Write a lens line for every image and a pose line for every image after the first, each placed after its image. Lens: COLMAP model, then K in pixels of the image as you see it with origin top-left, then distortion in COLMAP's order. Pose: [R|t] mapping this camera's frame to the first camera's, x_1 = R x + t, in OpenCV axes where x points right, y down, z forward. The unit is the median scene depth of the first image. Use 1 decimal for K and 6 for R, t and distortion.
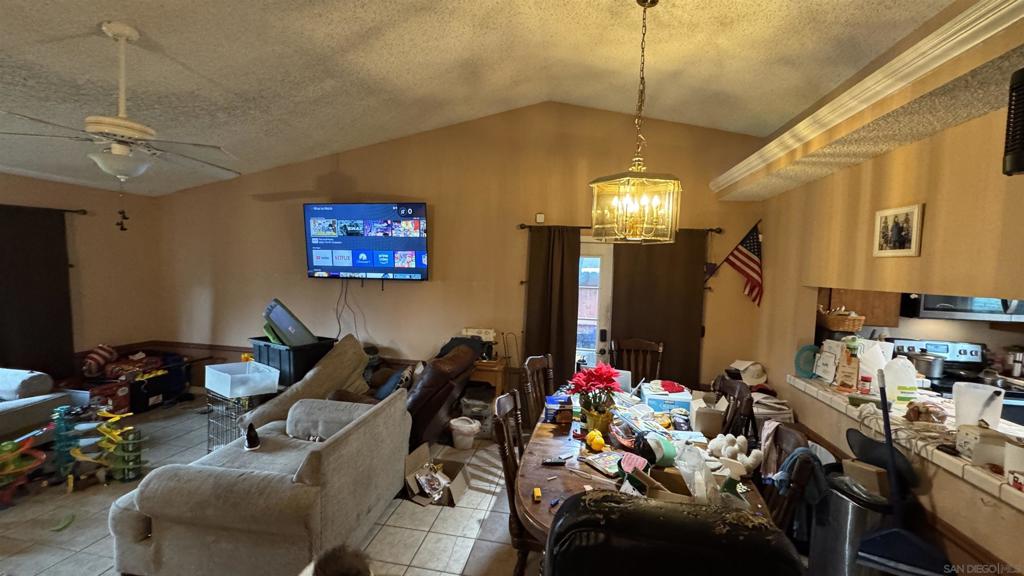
lens RADIAL K [[409.6, 0, 510.0], [0, 409.6, 287.4], [0, 0, 1]] dist [-0.003159, 0.000306]
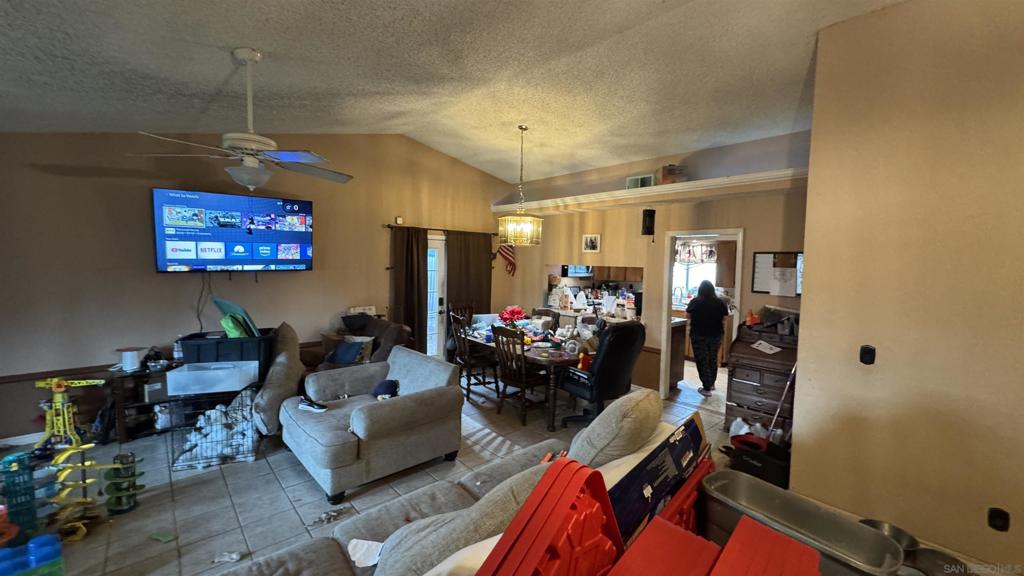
lens RADIAL K [[409.6, 0, 509.0], [0, 409.6, 288.8], [0, 0, 1]] dist [-0.003159, 0.000306]
pose [[0.623500, -0.078583, 0.777864, -0.748564], [0.039287, 0.996828, 0.069213, -0.022724], [-0.780835, -0.012594, 0.624610, -0.130675]]
